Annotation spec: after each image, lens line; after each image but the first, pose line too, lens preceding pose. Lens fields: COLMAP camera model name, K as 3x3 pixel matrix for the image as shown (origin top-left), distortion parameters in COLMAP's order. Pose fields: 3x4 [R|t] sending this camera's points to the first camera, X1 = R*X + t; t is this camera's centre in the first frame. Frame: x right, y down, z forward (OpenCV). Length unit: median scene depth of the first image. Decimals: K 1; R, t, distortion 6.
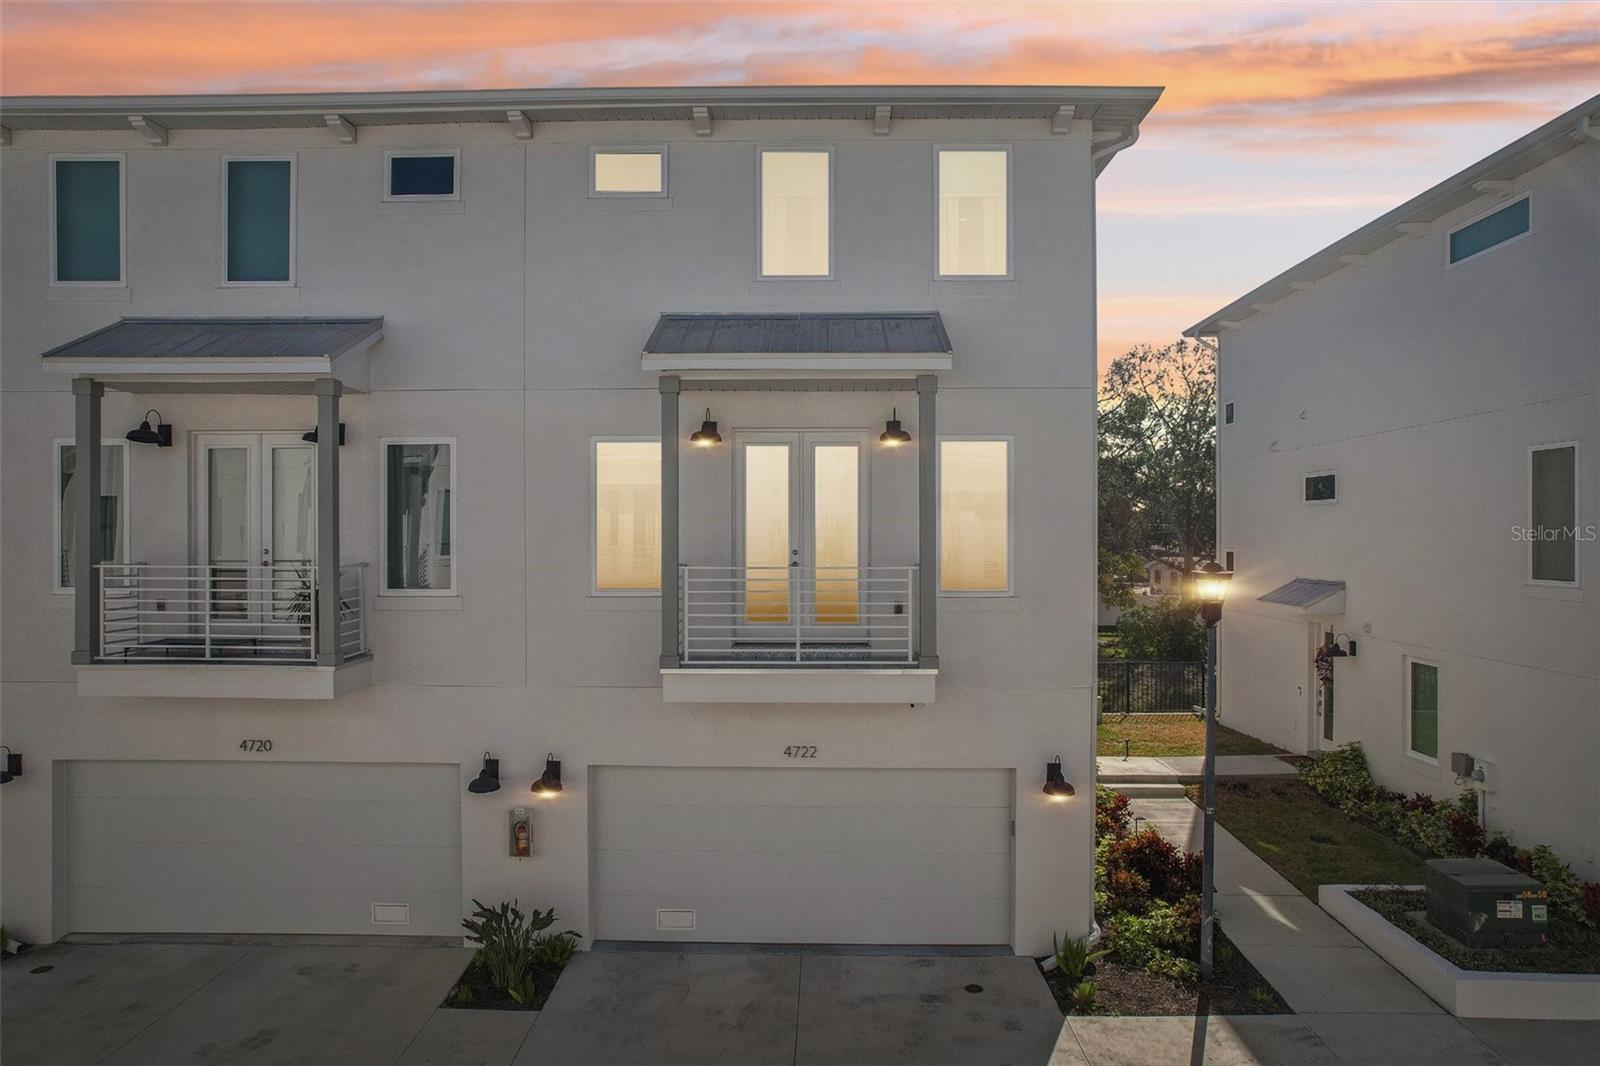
lens RADIAL K [[1025.8, 0, 800.0], [0, 1025.8, 533.0], [0, 0, 1]] dist [-0.081620, 0.080124]
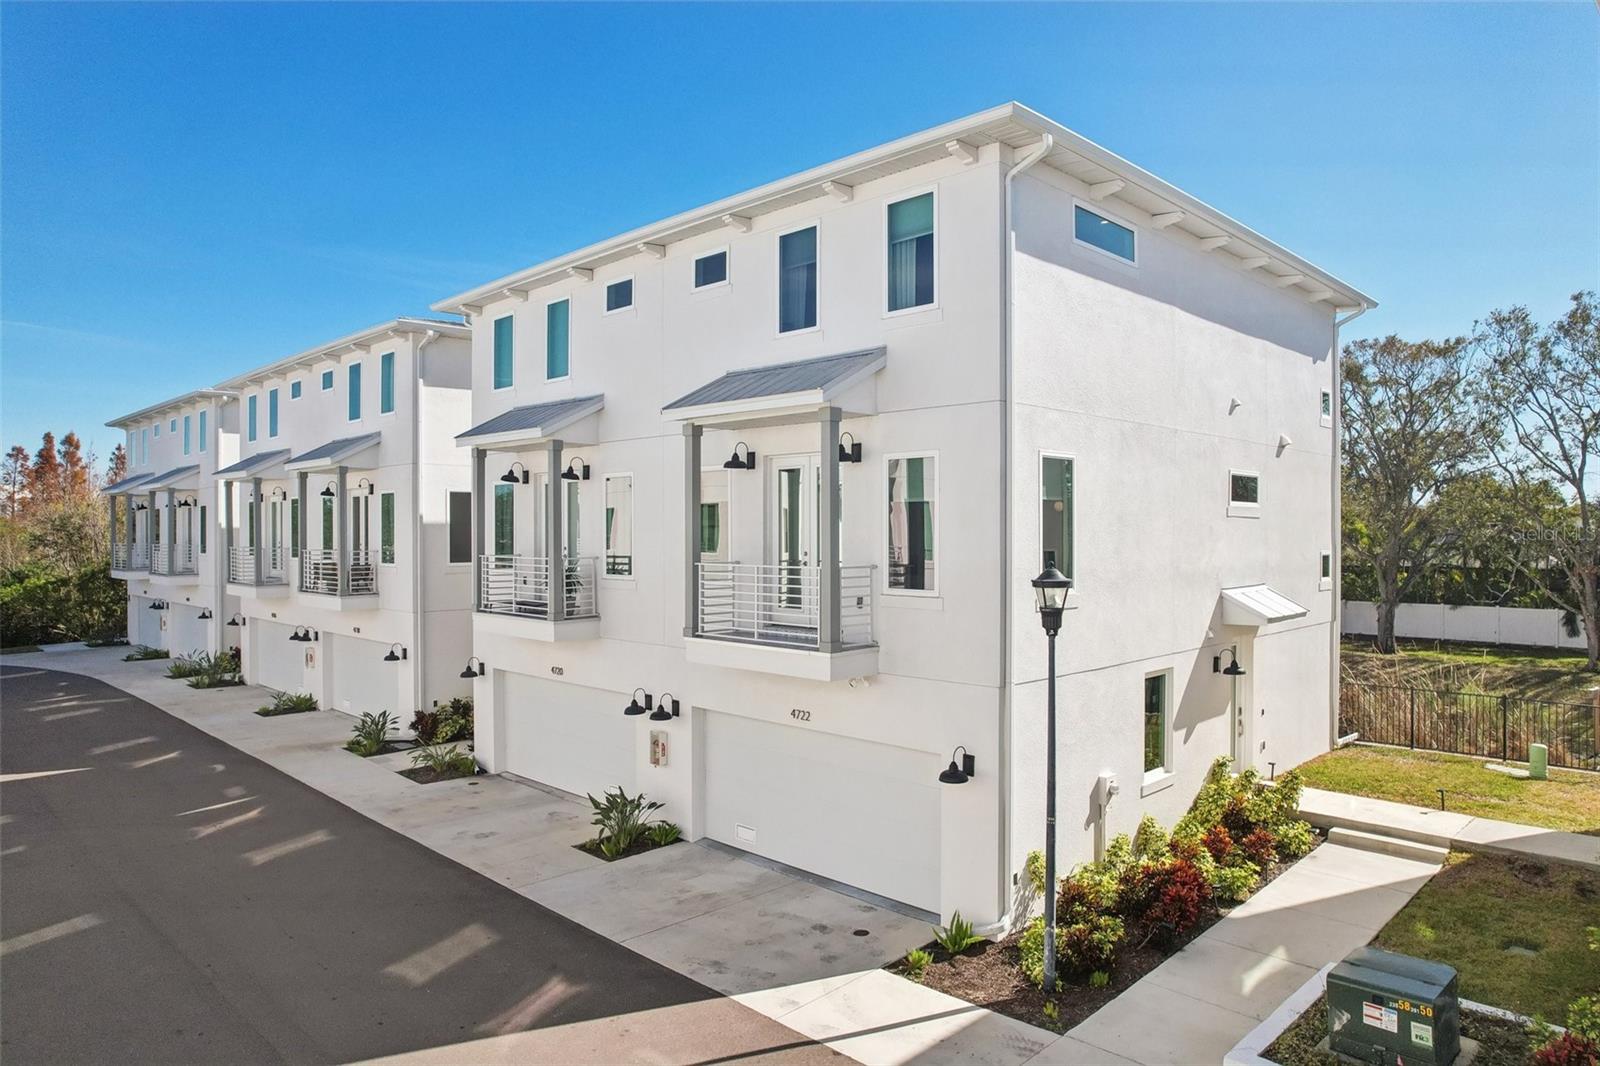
lens RADIAL K [[1025.8, 0, 800.0], [0, 1025.8, 533.0], [0, 0, 1]] dist [-0.081620, 0.080124]
pose [[0.720793, -0.001038, -0.693150, 0.868893], [0.004654, 0.999984, 0.003342, -0.010294], [0.693135, -0.005634, 0.720786, 0.110306]]
